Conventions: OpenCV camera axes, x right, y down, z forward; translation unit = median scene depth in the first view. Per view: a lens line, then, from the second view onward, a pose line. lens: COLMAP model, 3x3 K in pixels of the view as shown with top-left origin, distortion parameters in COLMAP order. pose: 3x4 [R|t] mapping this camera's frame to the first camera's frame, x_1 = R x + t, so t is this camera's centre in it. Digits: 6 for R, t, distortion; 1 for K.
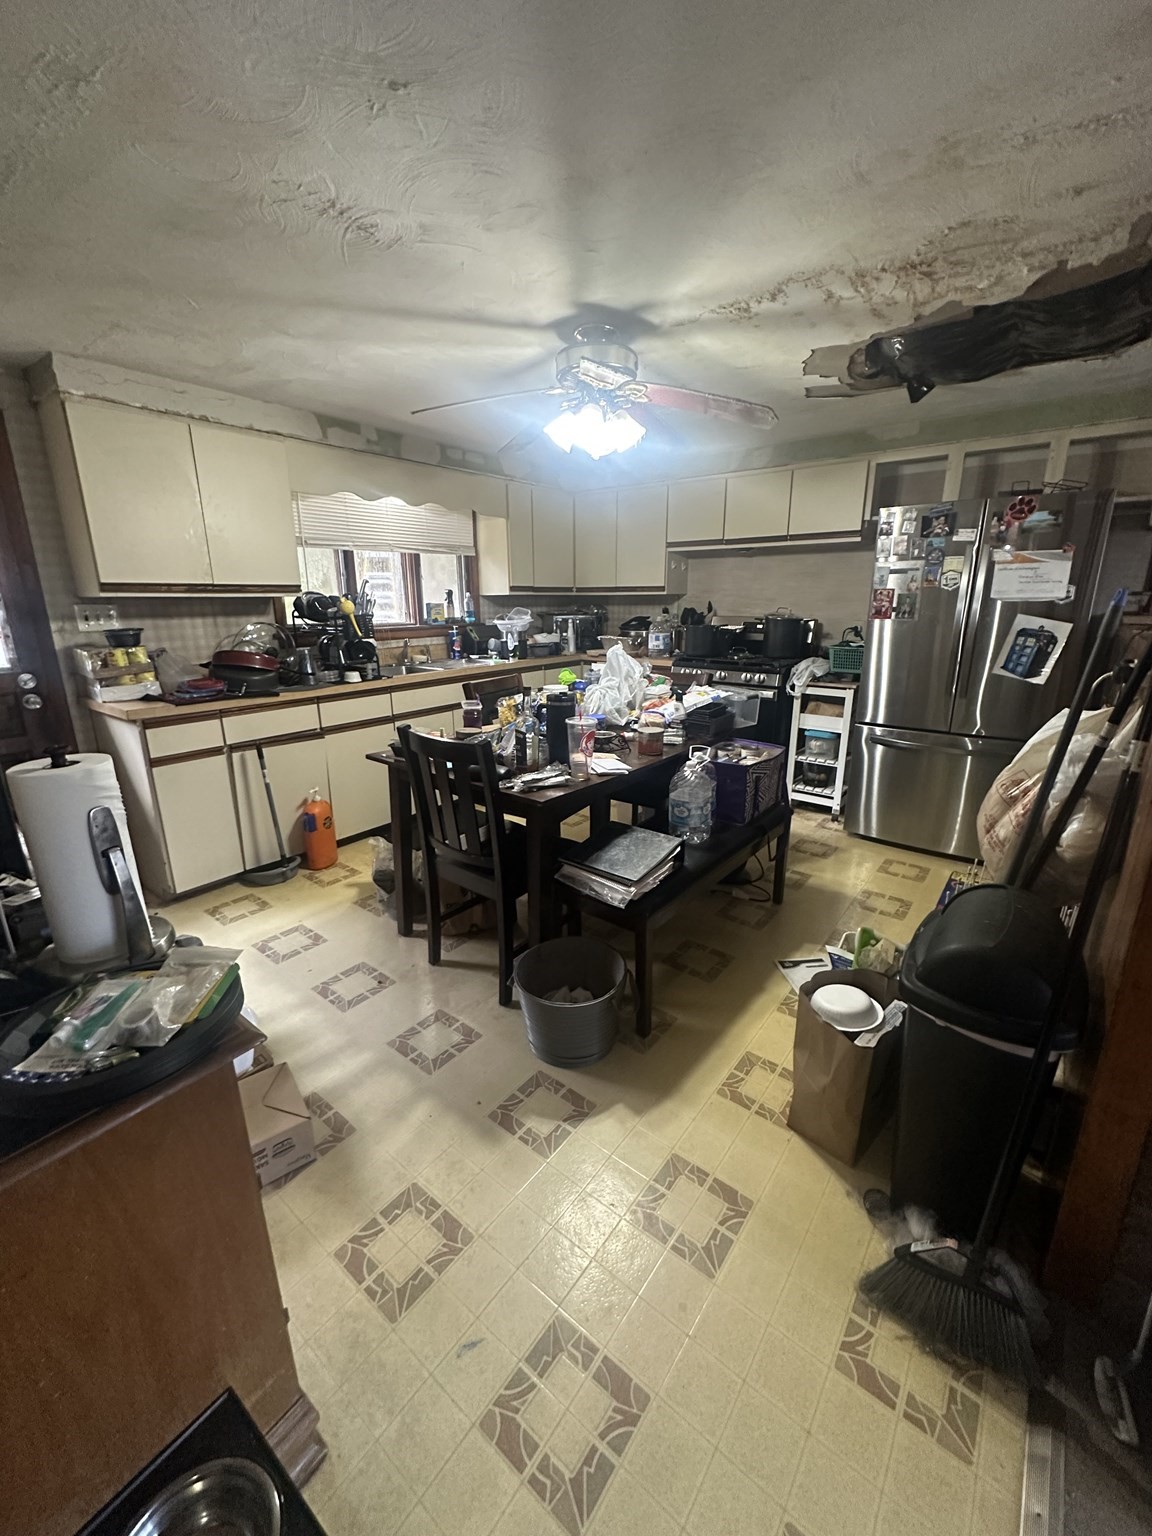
lens RADIAL K [[612.7, 0, 573.4], [0, 612.7, 764.3], [0, 0, 1]] dist [0.006601, -0.001380]
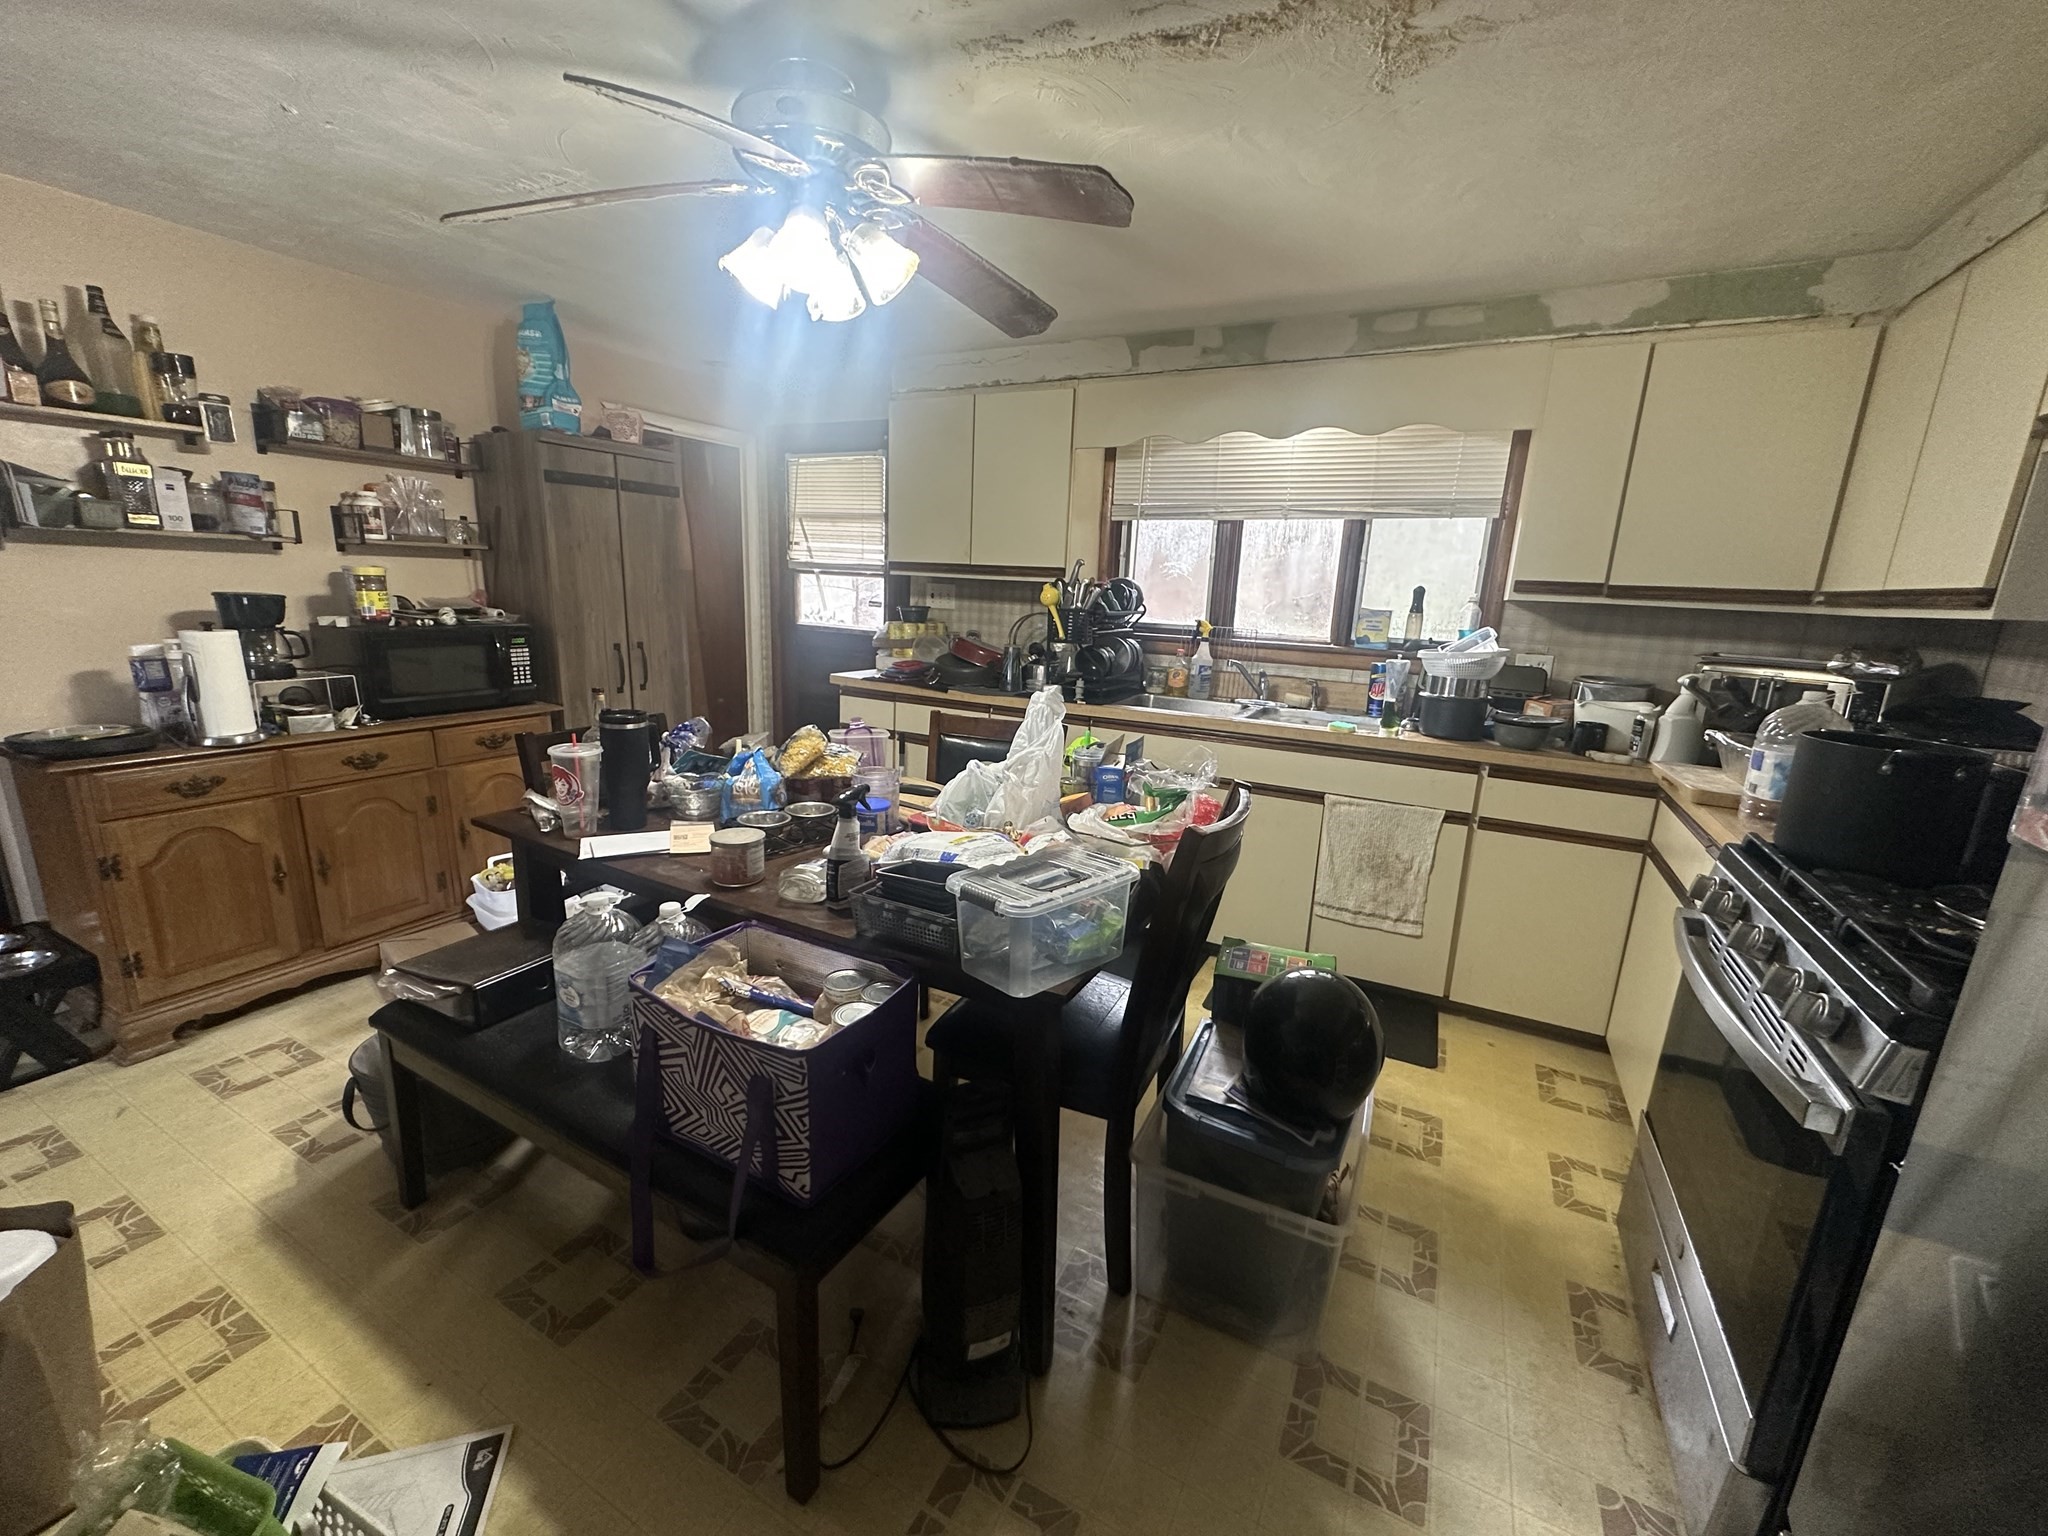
lens RADIAL K [[816.9, 0, 1023.5], [0, 816.9, 766.2], [0, 0, 1]] dist [0.006601, -0.001380]
pose [[0.178035, 0.232186, -0.956239, 0.635614], [-0.301562, 0.937880, 0.171583, -0.236365], [0.936677, 0.257817, 0.236994, 0.834111]]
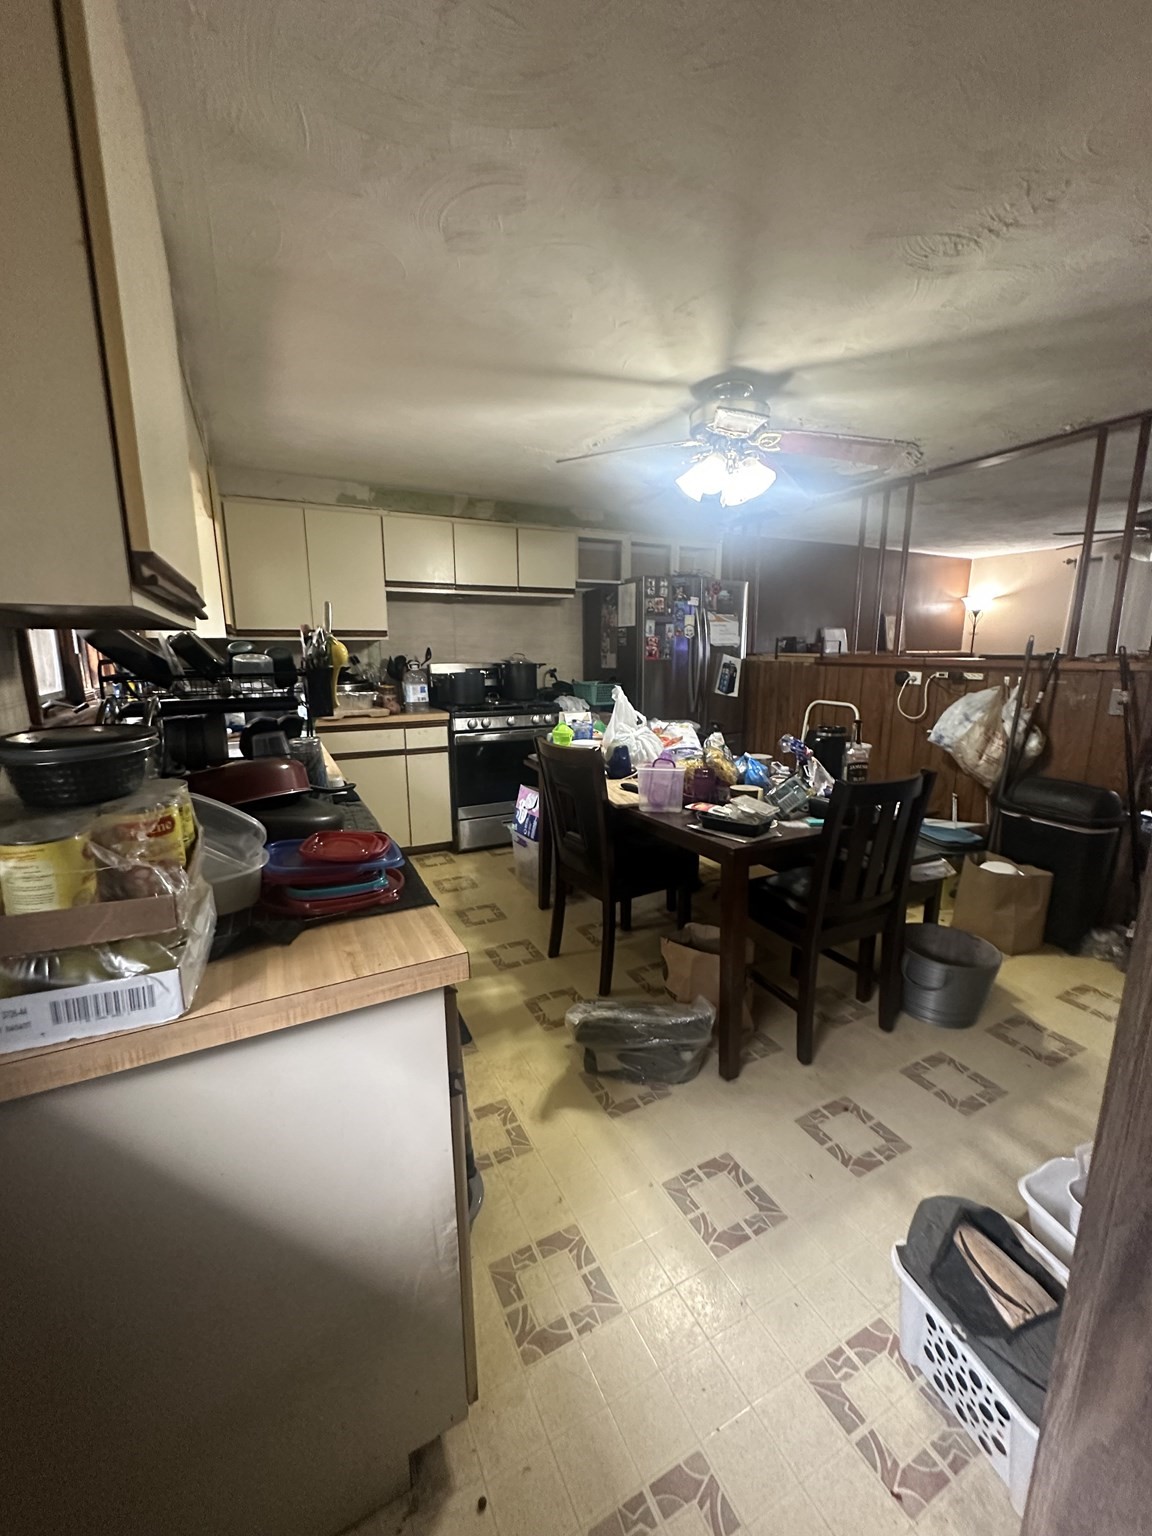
lens RADIAL K [[612.7, 0, 583.9], [0, 612.7, 760.6], [0, 0, 1]] dist [0.006601, -0.001380]
pose [[0.411879, -0.160599, 0.896975, -0.795535], [0.244217, 0.967791, 0.061137, -0.151600], [-0.877903, 0.193876, 0.437834, 0.631185]]
